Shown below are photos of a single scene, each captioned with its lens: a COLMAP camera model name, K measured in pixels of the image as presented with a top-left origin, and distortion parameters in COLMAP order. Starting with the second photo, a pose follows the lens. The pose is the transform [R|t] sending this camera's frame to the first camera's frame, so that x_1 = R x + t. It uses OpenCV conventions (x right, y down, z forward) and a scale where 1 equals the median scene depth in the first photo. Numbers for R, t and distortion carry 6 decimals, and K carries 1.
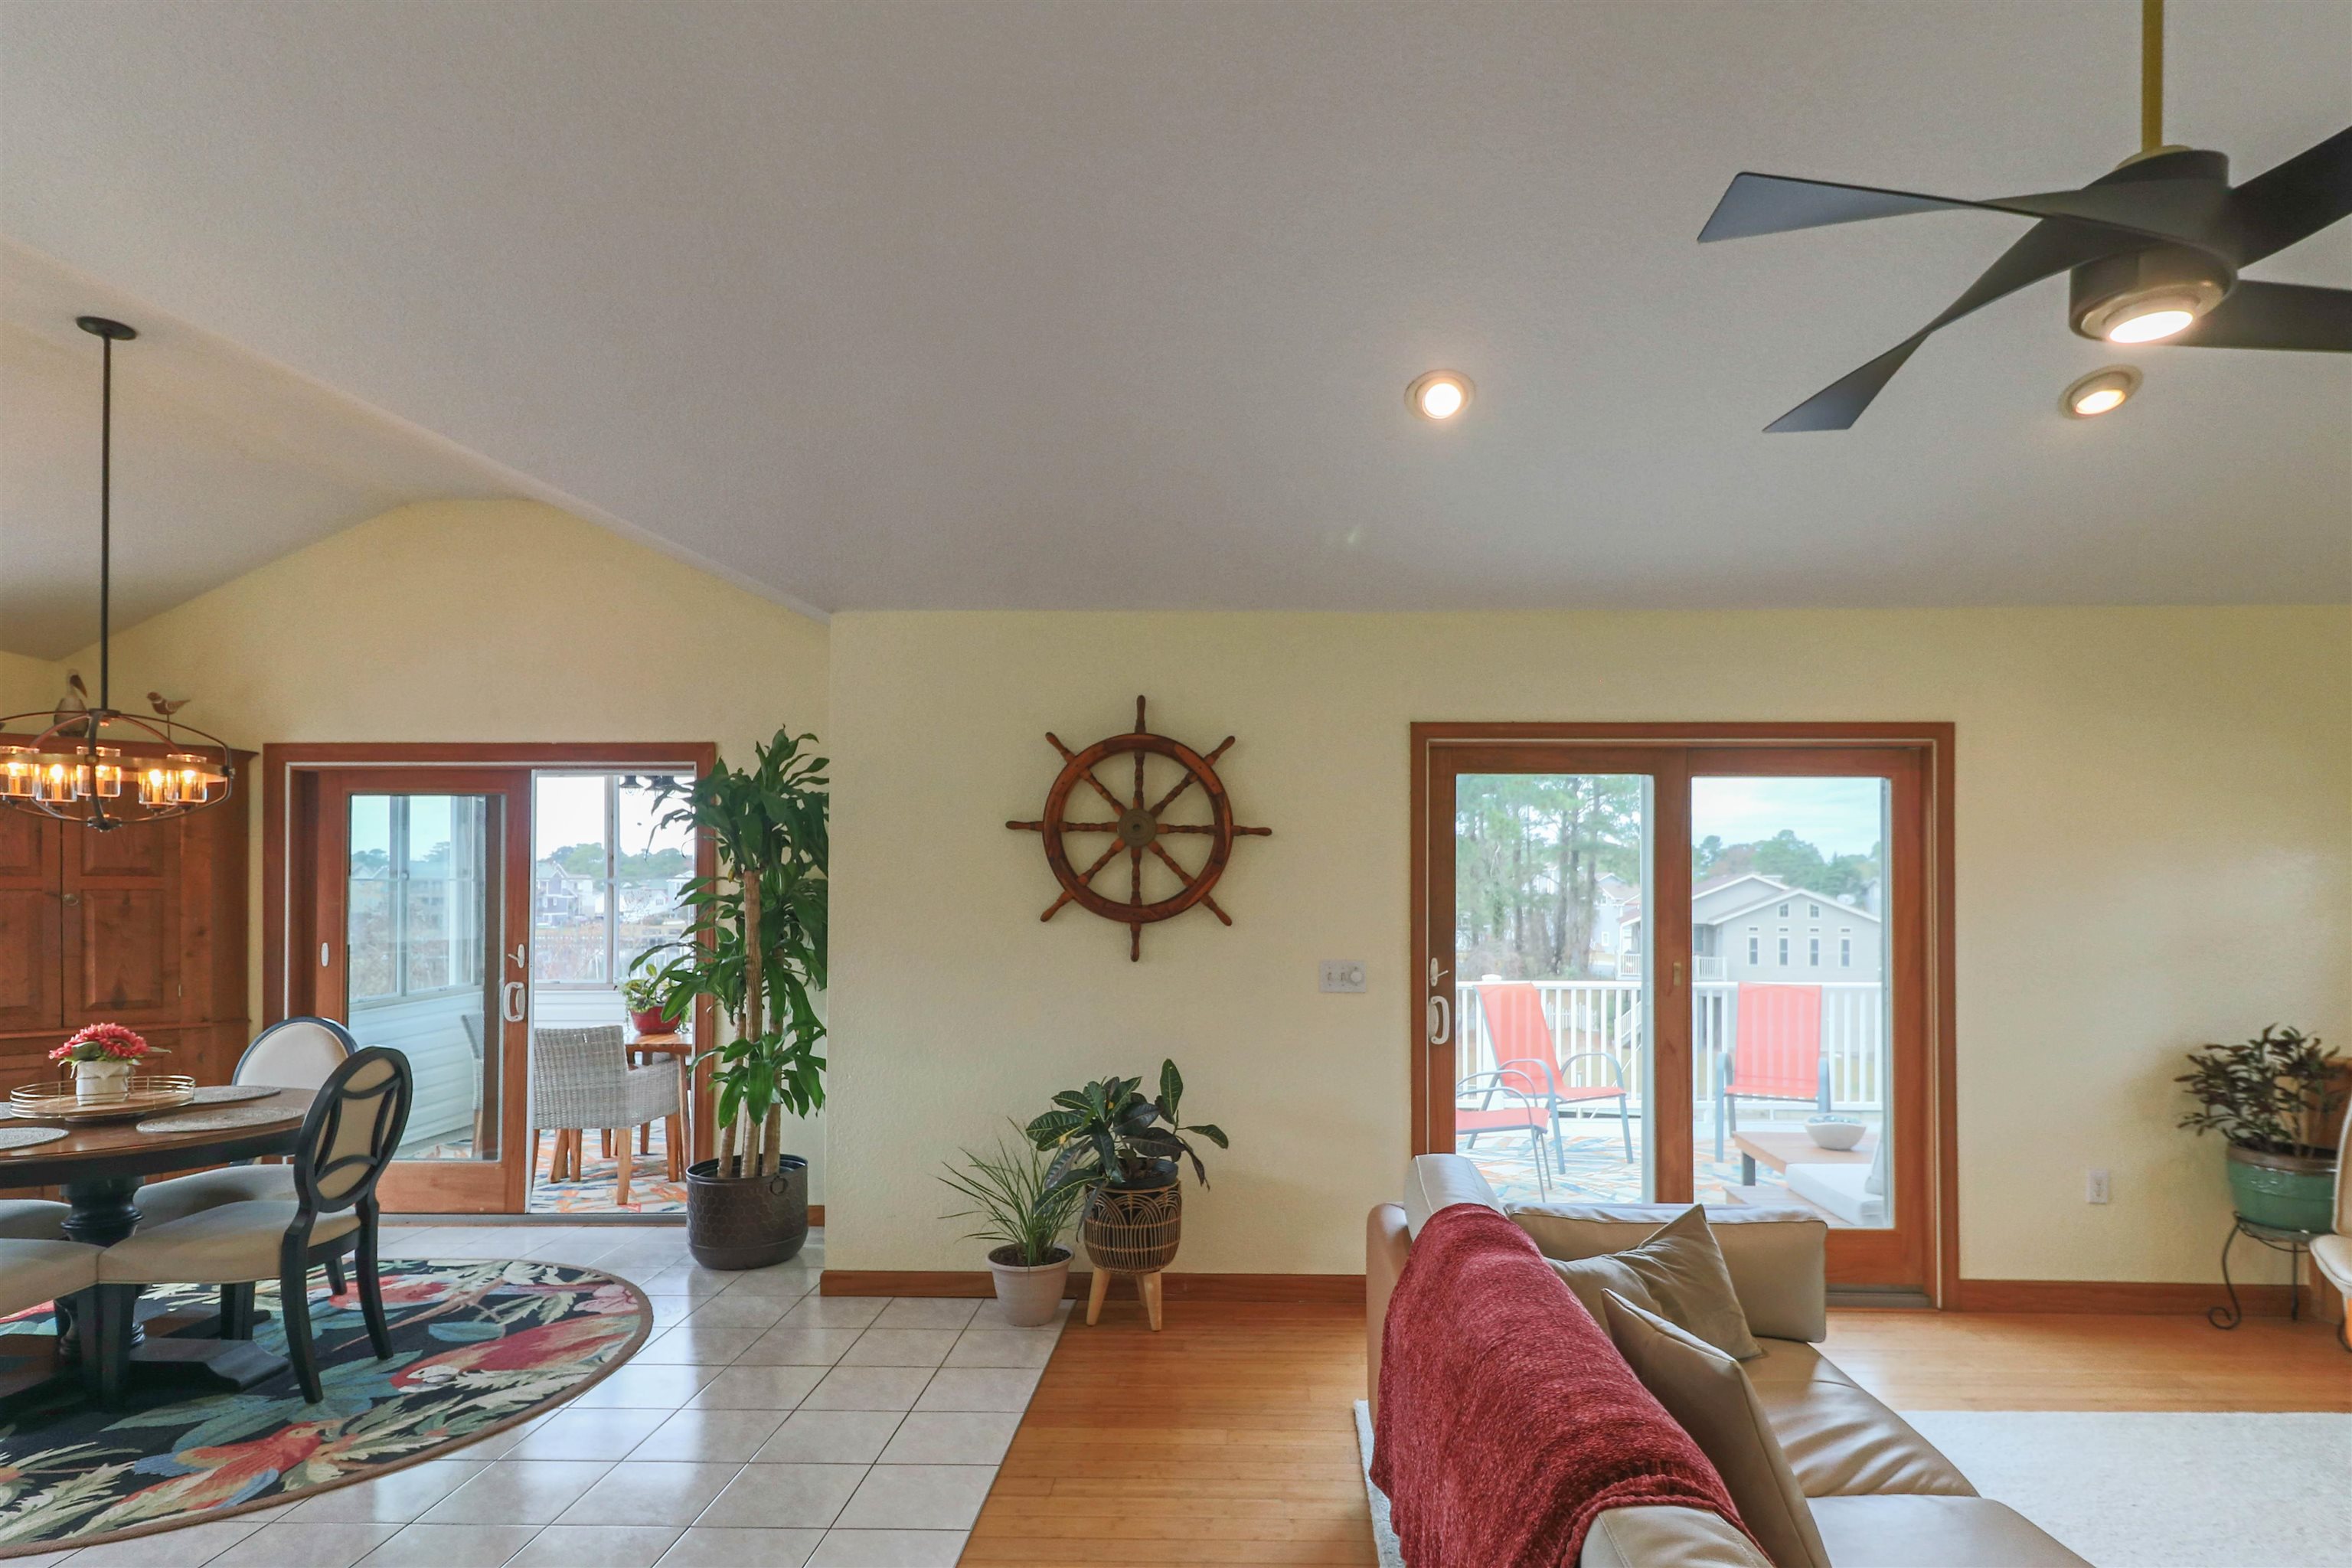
lens RADIAL K [[1234.4, 0, 1233.9], [0, 1234.4, 890.5], [0, 0, 1]] dist [-0.000069, -0.005851]
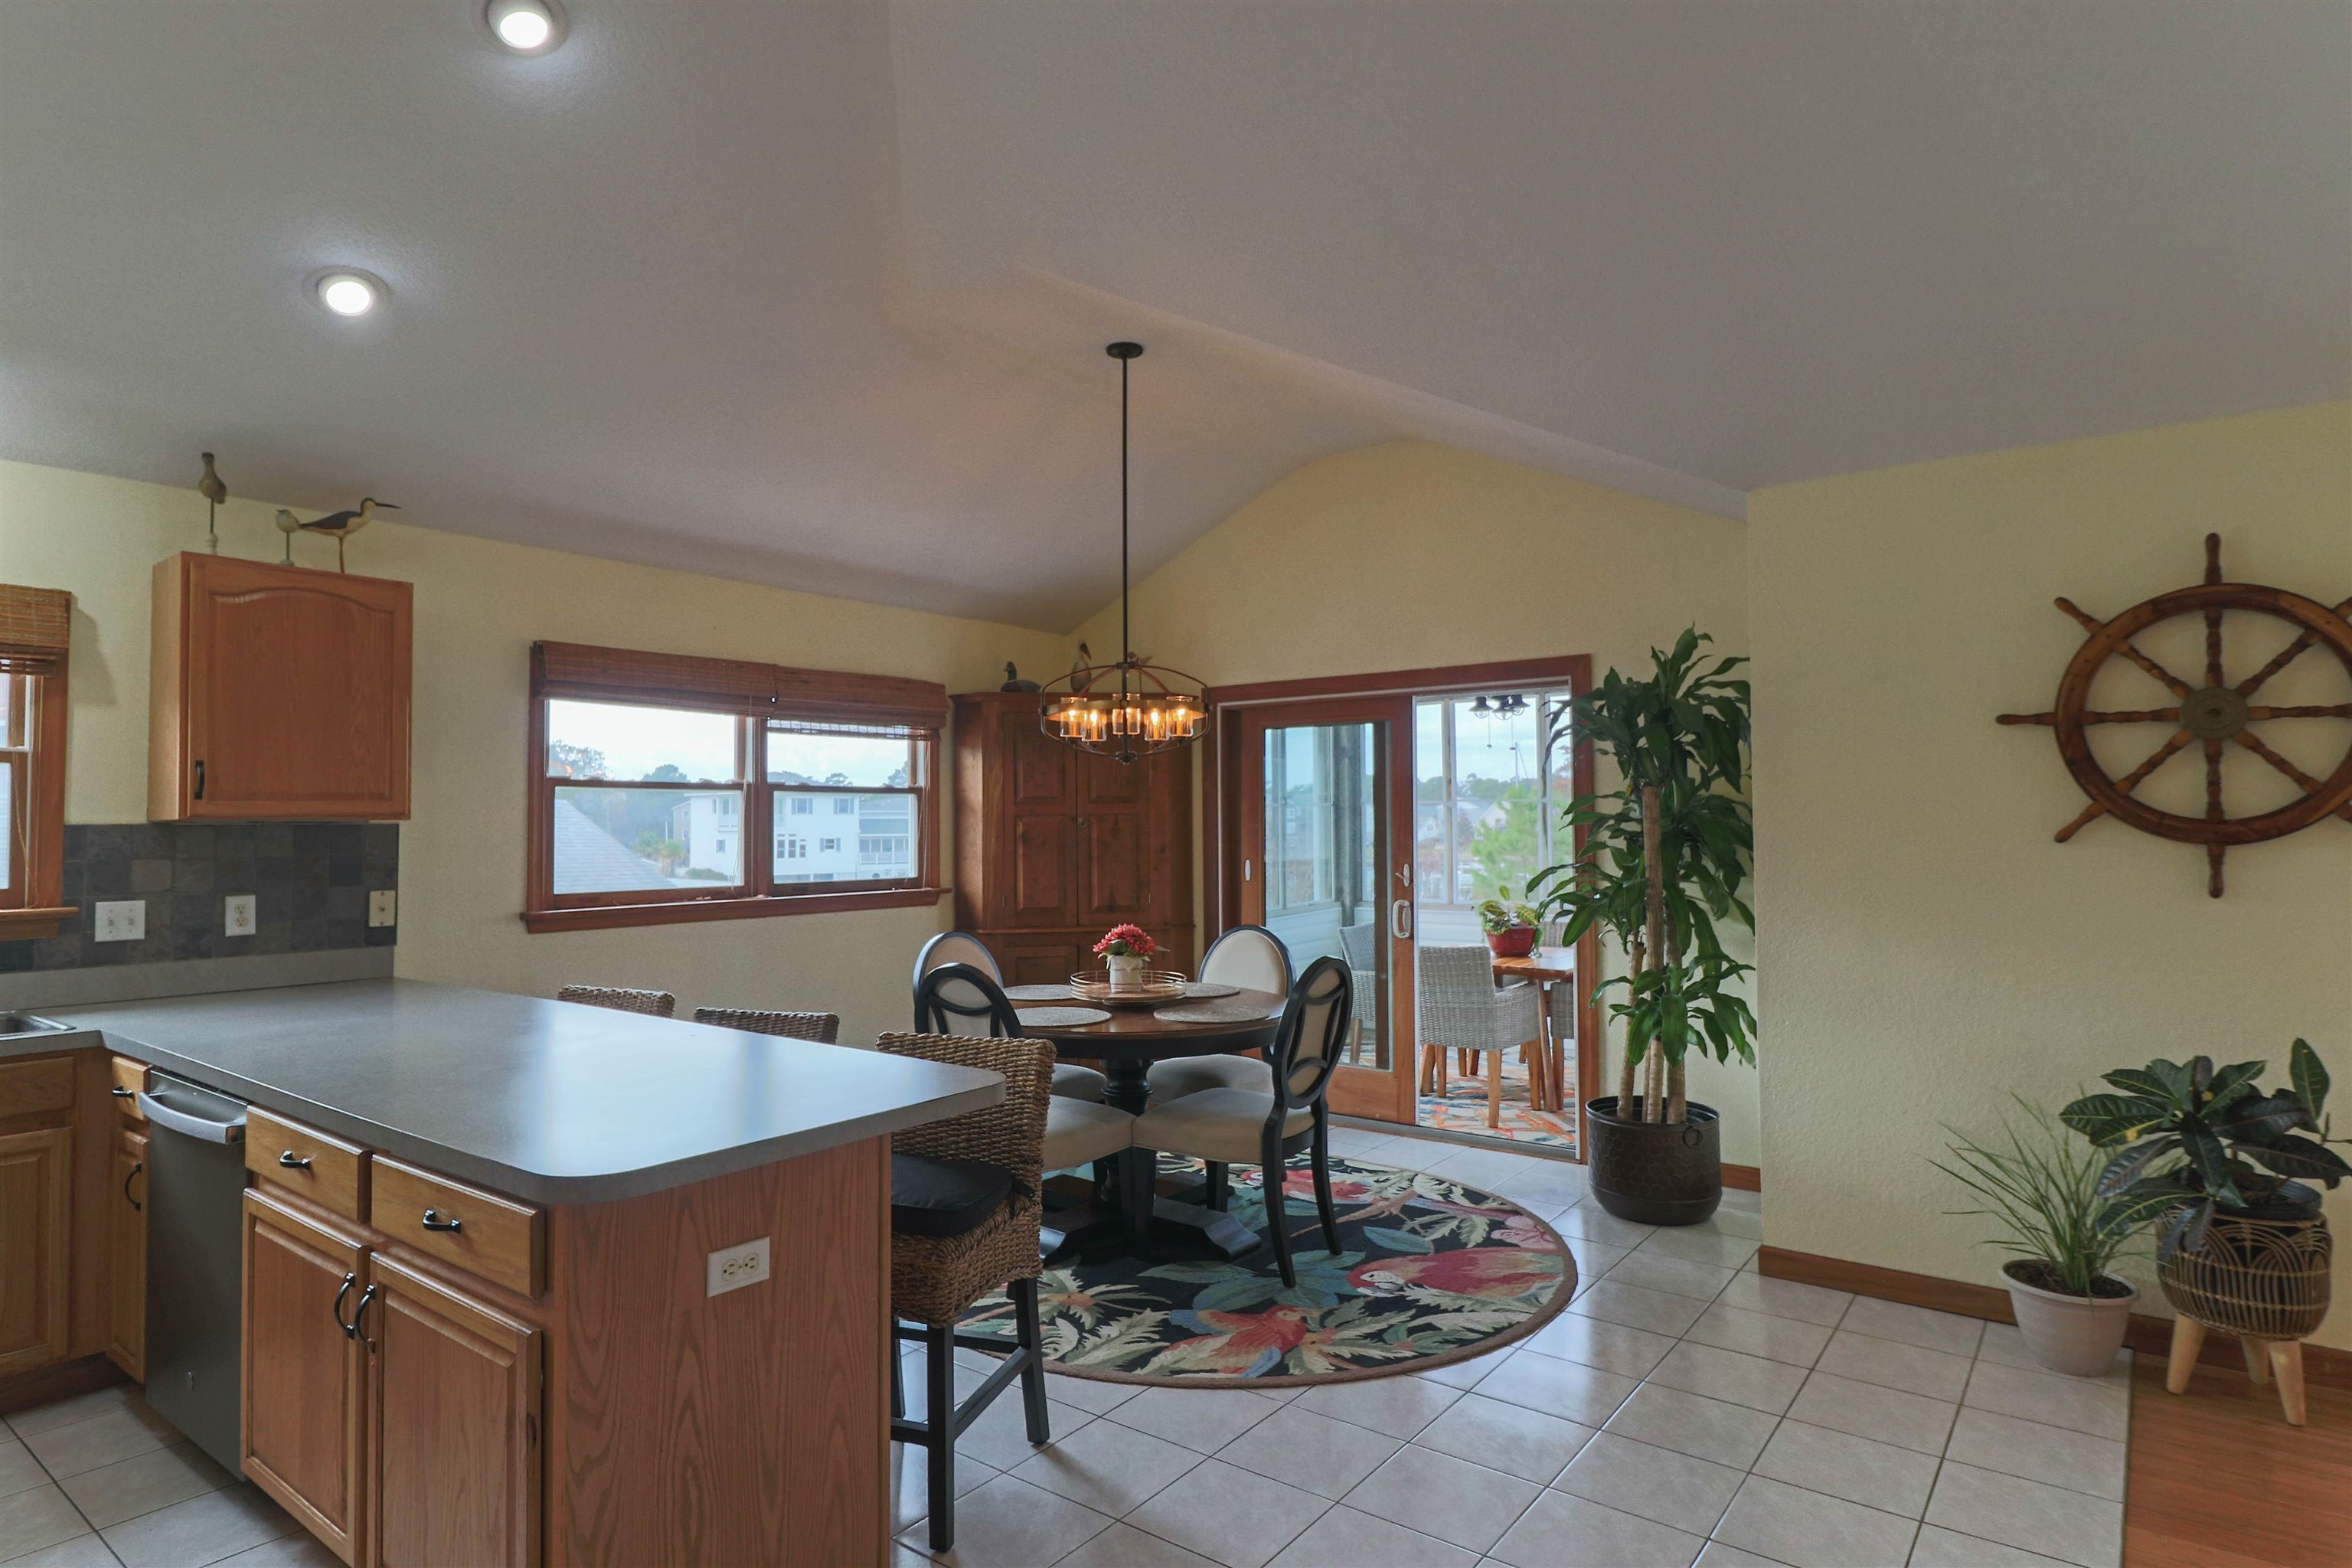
lens RADIAL K [[1257.4, 0, 1169.0], [0, 1257.4, 777.9], [0, 0, 1]] dist [0.000130, -0.002724]
pose [[0.801887, -0.027308, -0.596851, -0.133656], [0.009726, 0.999419, -0.032660, 0.005425], [0.597396, 0.020385, 0.801687, 0.037771]]
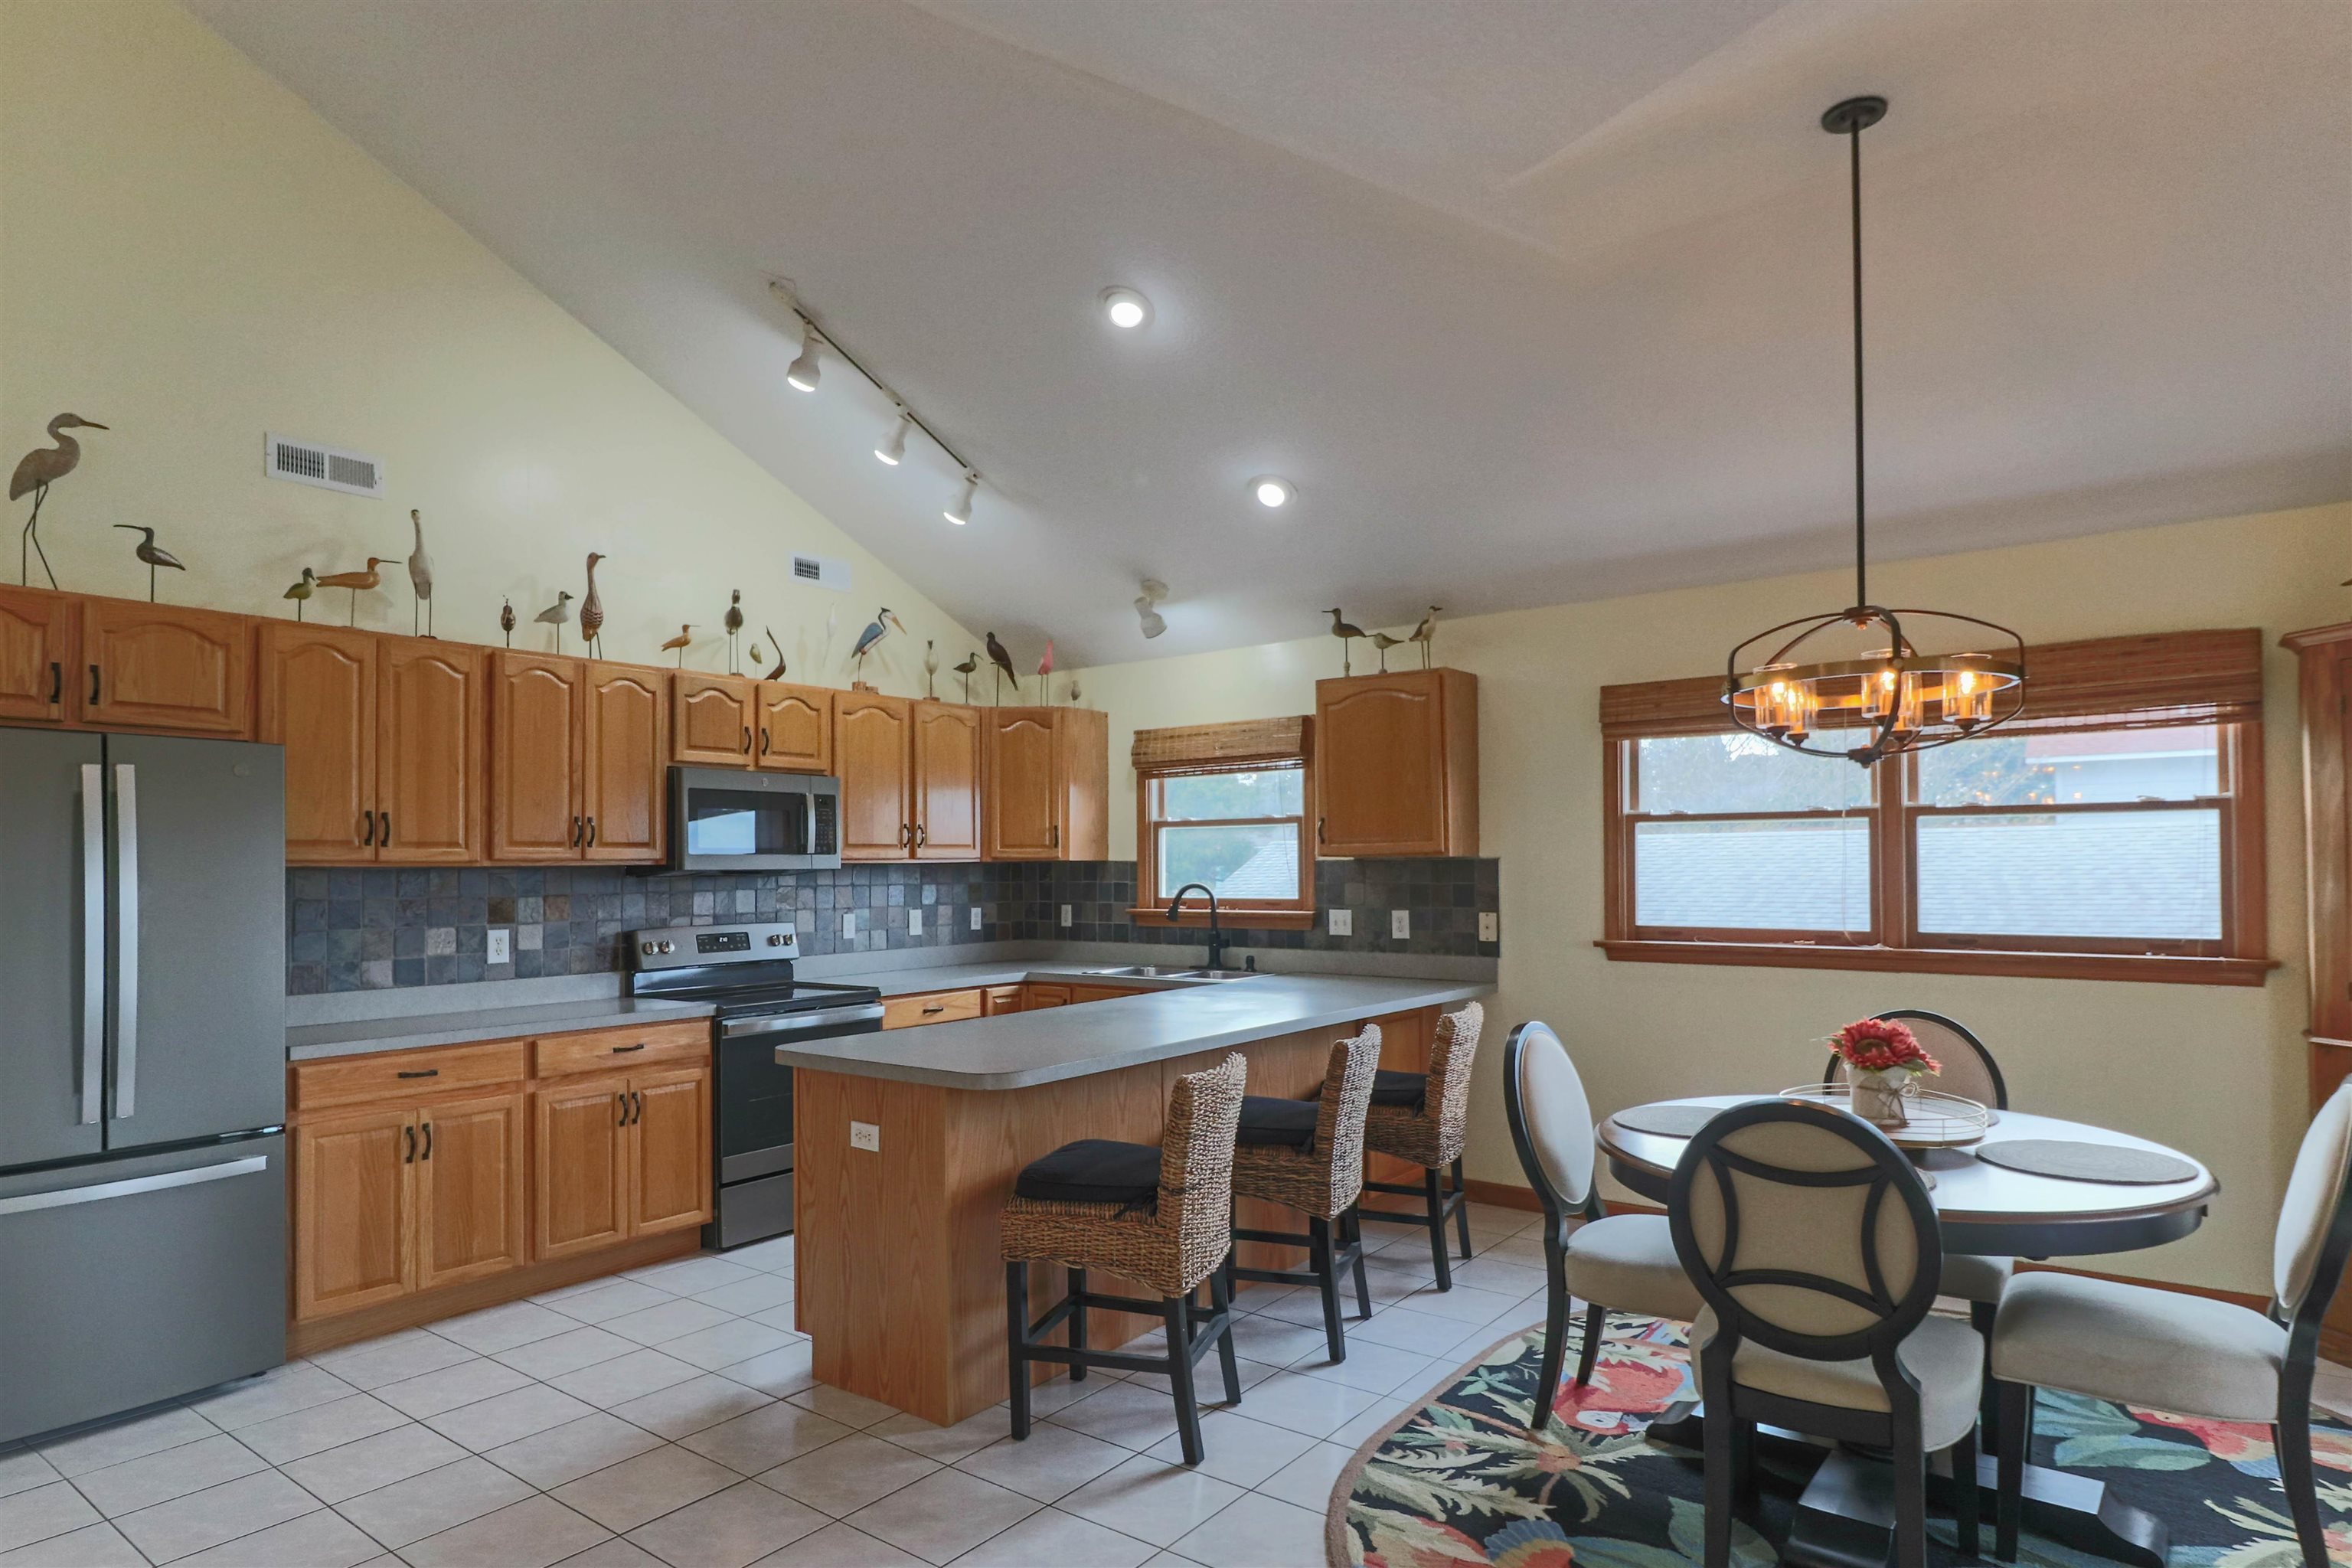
lens RADIAL K [[1296.4, 0, 1174.3], [0, 1296.4, 852.2], [0, 0, 1]] dist [0.002276, 0.000270]
pose [[-0.585217, -0.003834, -0.810868, -0.011918], [0.011143, 0.999856, -0.012770, 0.009552], [0.810800, -0.016508, -0.585090, 0.962778]]
